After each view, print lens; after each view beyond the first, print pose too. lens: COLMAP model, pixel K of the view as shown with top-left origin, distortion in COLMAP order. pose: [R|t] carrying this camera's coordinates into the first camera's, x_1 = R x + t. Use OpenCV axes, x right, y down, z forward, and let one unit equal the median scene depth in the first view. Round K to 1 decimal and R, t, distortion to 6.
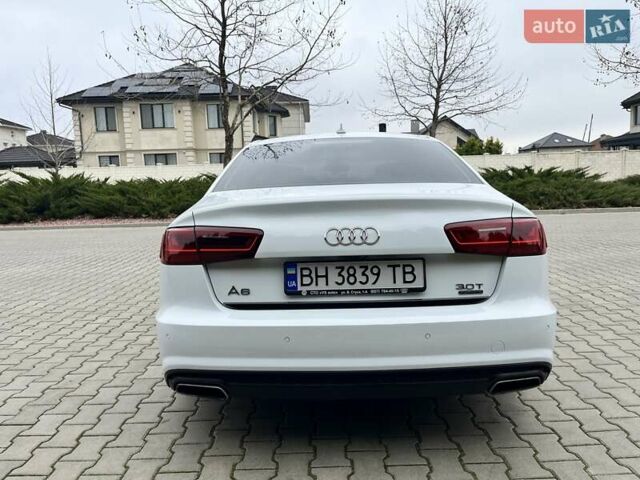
lens RADIAL K [[487.6, 0, 320.0], [0, 487.6, 240.0], [0, 0, 1]] dist [0.060420, -0.082135]
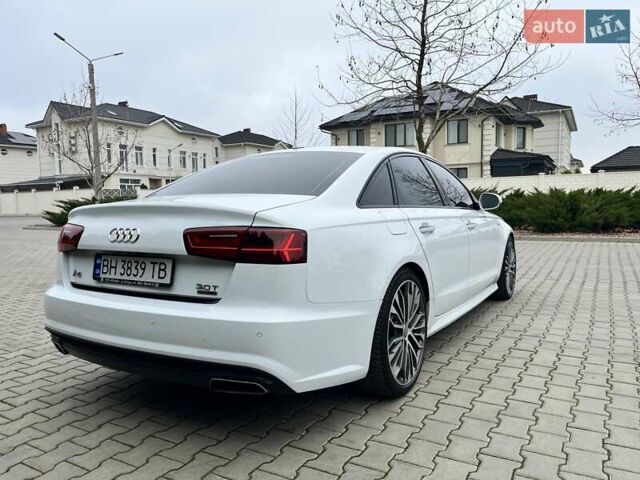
lens RADIAL K [[487.6, 0, 320.0], [0, 487.6, 240.0], [0, 0, 1]] dist [0.060420, -0.082135]
pose [[0.864837, 0.052236, -0.499328, 0.154313], [-0.068091, 0.997587, -0.013573, -0.001834], [0.497414, 0.045739, 0.866307, 0.025686]]
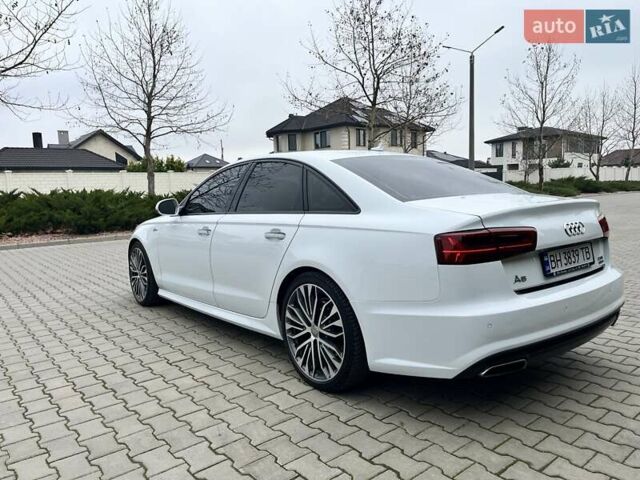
lens RADIAL K [[487.6, 0, 320.0], [0, 487.6, 240.0], [0, 0, 1]] dist [0.060420, -0.082135]
pose [[0.770377, -0.065084, 0.634258, -0.194046], [0.087189, 0.996185, -0.003677, -0.004704], [-0.631599, 0.058133, 0.773112, 0.052818]]
